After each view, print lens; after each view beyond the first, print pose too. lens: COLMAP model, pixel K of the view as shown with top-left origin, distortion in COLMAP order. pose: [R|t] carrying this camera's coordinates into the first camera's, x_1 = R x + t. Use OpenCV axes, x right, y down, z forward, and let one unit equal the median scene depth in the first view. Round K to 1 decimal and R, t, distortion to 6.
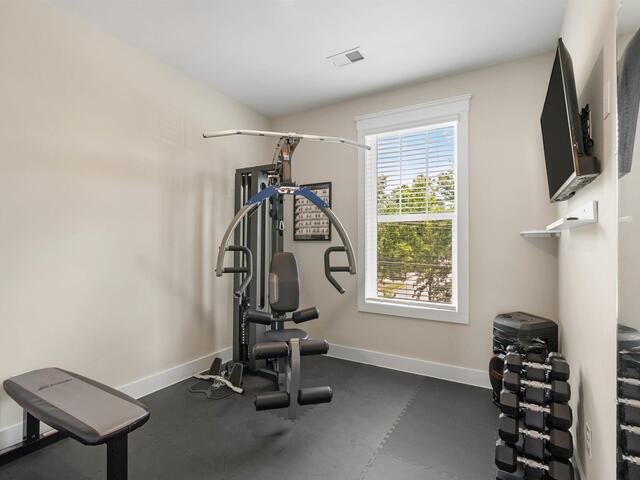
lens RADIAL K [[327.8, 0, 322.0], [0, 327.8, 242.4], [0, 0, 1]] dist [-0.014676, 0.006251]
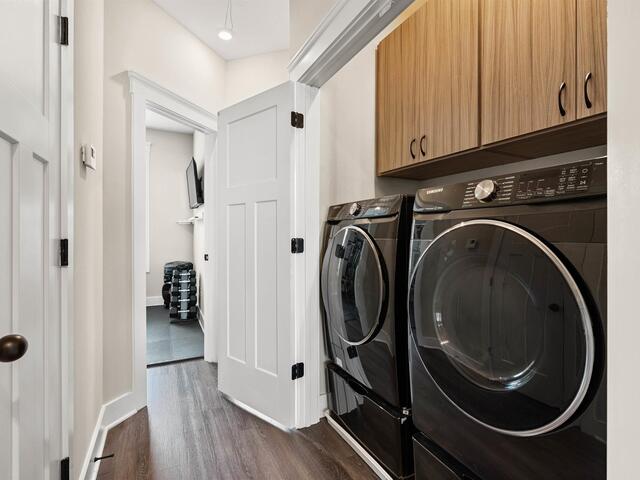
lens RADIAL K [[327.8, 0, 321.5], [0, 327.8, 236.9], [0, 0, 1]] dist [-0.014676, 0.006251]
pose [[0.548983, -0.009345, 0.835781, -0.904675], [-0.004352, 0.999892, 0.014038, 0.049665], [-0.835822, -0.011344, 0.548884, -1.315140]]
